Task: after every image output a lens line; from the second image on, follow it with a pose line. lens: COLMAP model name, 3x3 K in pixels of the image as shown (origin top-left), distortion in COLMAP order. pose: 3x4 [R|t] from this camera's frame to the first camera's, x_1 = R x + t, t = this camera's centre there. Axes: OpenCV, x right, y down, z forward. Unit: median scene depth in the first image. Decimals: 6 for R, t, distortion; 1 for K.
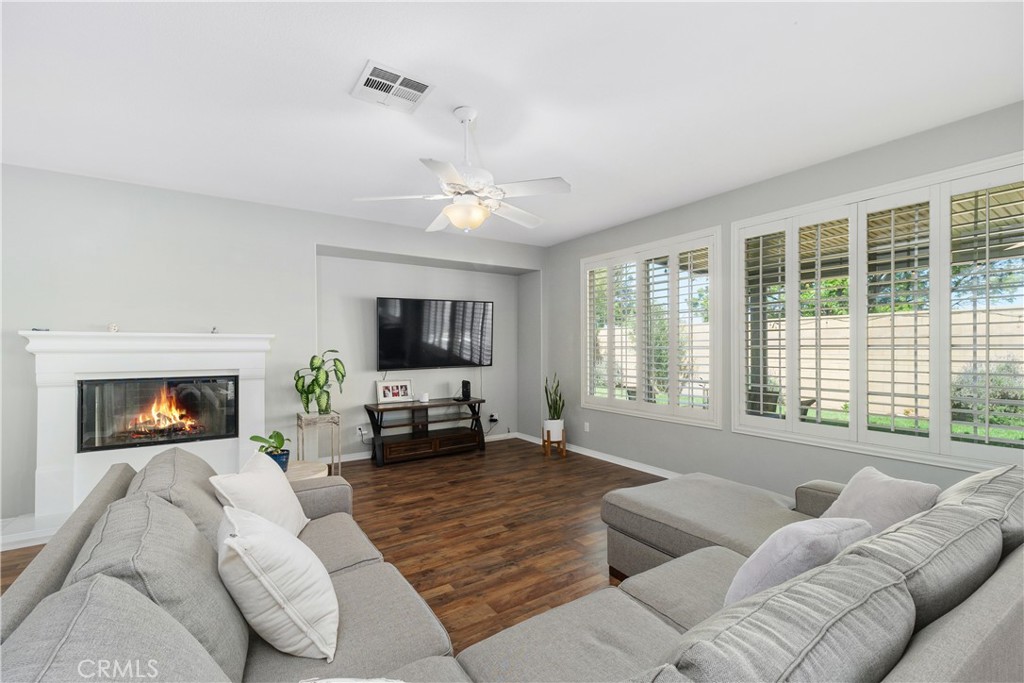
lens RADIAL K [[449.2, 0, 515.0], [0, 449.2, 341.4], [0, 0, 1]] dist [0.015937, -0.001595]
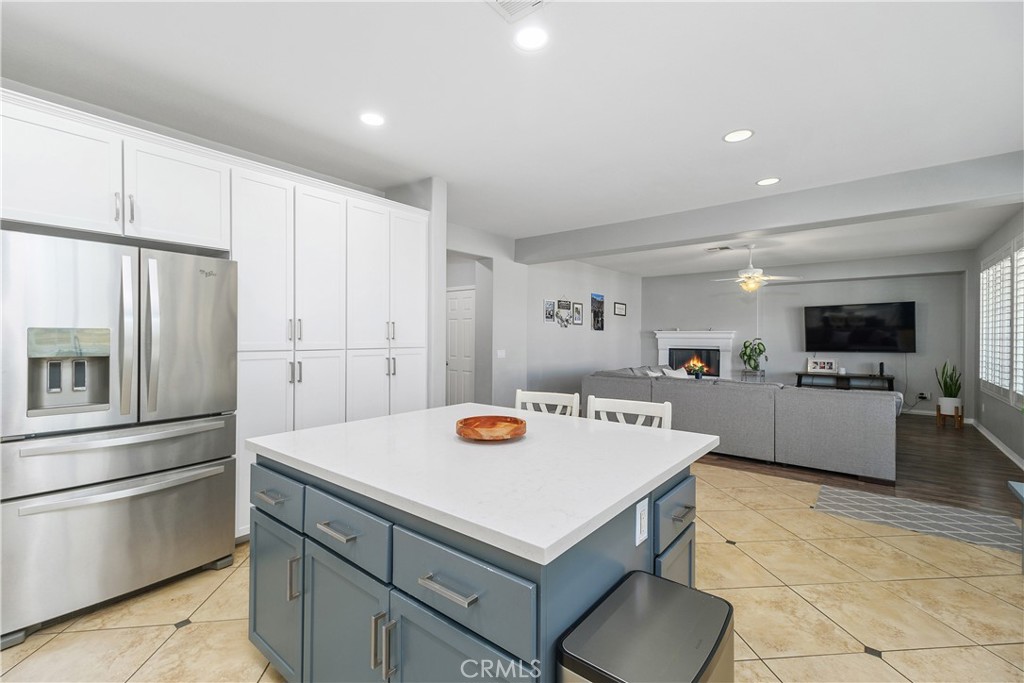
lens RADIAL K [[449.2, 0, 512.5], [0, 449.2, 335.9], [0, 0, 1]] dist [0.015937, -0.001595]
pose [[0.293079, -0.001035, -0.956088, 0.914410], [0.008007, 0.999967, 0.001372, -0.001924], [0.956055, -0.008058, 0.293078, -0.474846]]
